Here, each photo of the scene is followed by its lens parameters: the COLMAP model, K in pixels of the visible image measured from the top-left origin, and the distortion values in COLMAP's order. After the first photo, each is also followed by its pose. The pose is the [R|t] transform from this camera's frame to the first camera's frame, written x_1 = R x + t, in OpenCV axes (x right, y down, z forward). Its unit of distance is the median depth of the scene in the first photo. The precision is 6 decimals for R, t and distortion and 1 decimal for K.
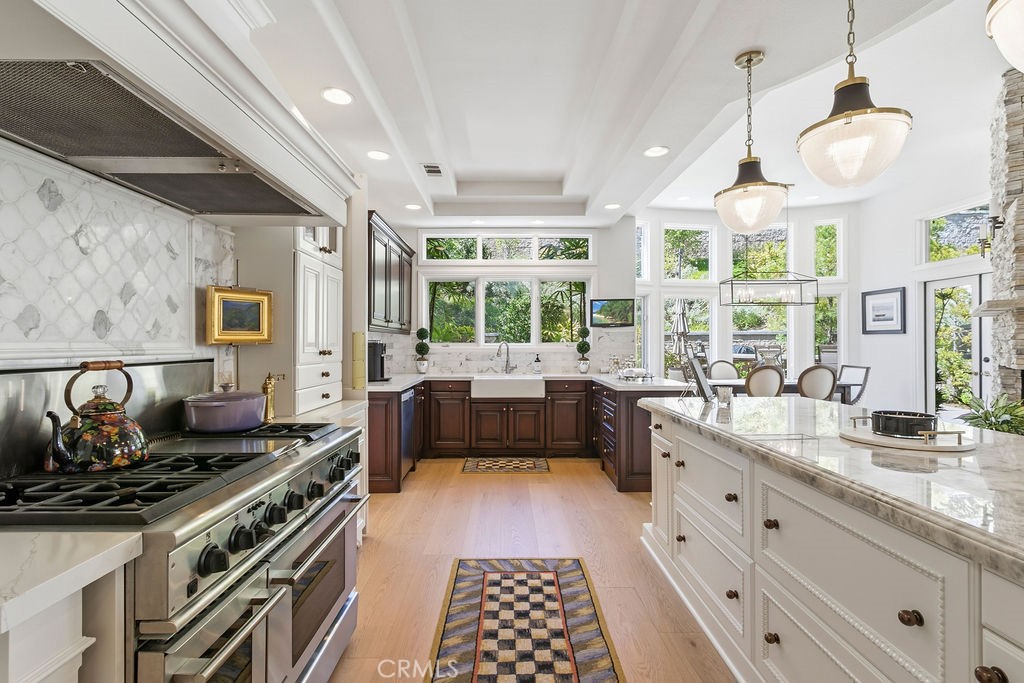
lens RADIAL K [[484.4, 0, 507.3], [0, 484.4, 340.7], [0, 0, 1]] dist [0.002554, -0.002160]
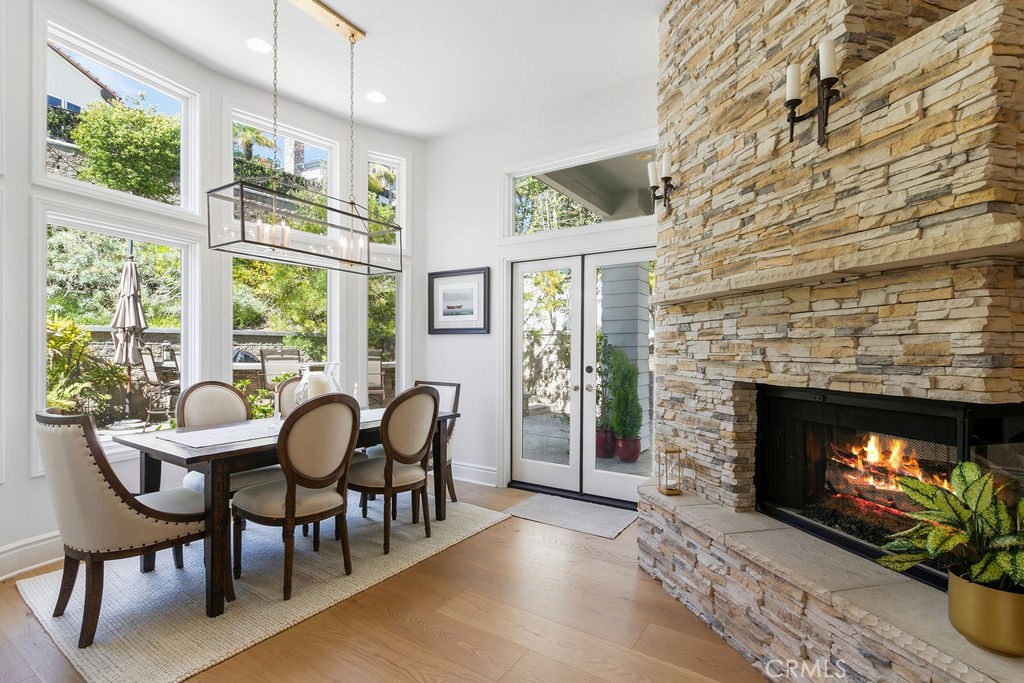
lens RADIAL K [[484.4, 0, 507.5], [0, 484.4, 352.6], [0, 0, 1]] dist [0.002554, -0.002160]
pose [[0.557203, 0.002078, 0.830374, 0.224874], [-0.011791, 0.999916, 0.005410, 0.008136], [-0.830293, -0.012805, 0.557180, 0.525902]]
